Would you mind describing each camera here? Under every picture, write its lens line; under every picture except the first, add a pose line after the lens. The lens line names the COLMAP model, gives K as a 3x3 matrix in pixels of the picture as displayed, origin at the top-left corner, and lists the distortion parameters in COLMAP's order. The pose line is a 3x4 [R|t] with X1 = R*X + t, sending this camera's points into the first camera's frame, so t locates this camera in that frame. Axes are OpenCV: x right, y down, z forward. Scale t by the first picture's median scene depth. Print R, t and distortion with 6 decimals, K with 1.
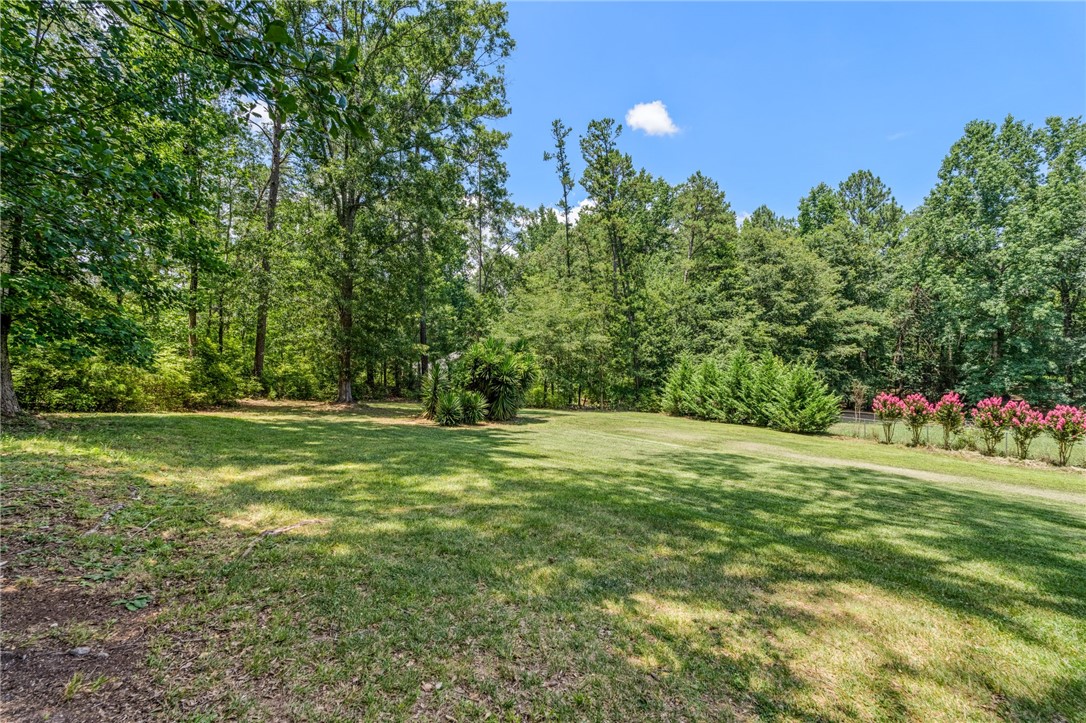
lens RADIAL K [[474.5, 0, 536.7], [0, 474.5, 361.1], [0, 0, 1]] dist [-0.004729, 0.000057]
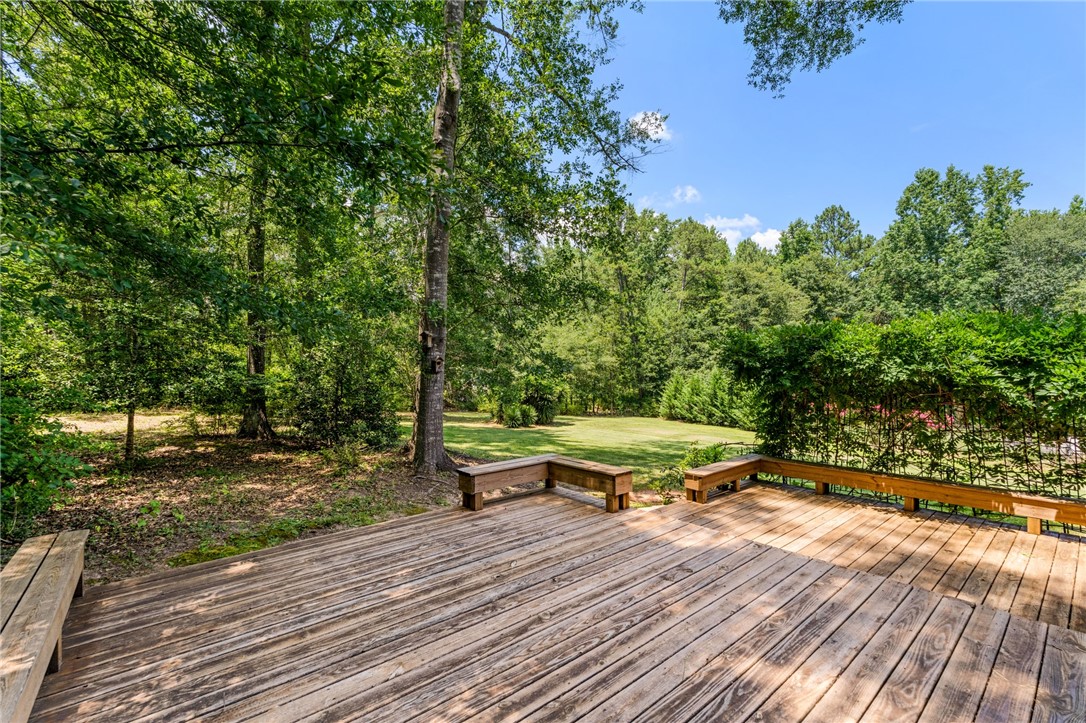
lens RADIAL K [[474.5, 0, 546.0], [0, 474.5, 363.8], [0, 0, 1]] dist [-0.004729, 0.000057]
pose [[0.999936, -0.011210, -0.001369, -0.029835], [0.011200, 0.999913, -0.006912, -0.024742], [0.001447, 0.006896, 0.999975, -0.224655]]
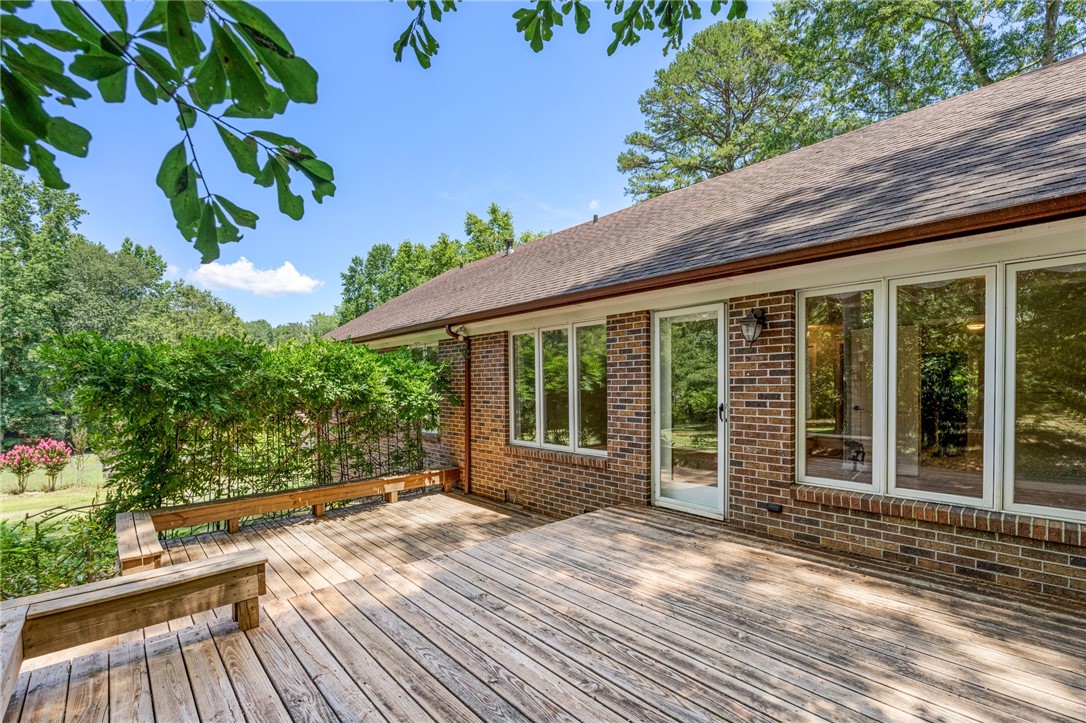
lens RADIAL K [[474.5, 0, 548.9], [0, 474.5, 398.0], [0, 0, 1]] dist [-0.004729, 0.000057]
pose [[-0.036414, -0.034286, 0.998748, -0.078536], [0.013193, 0.999308, 0.034786, -0.024452], [-0.999250, 0.014443, -0.035936, -0.157447]]
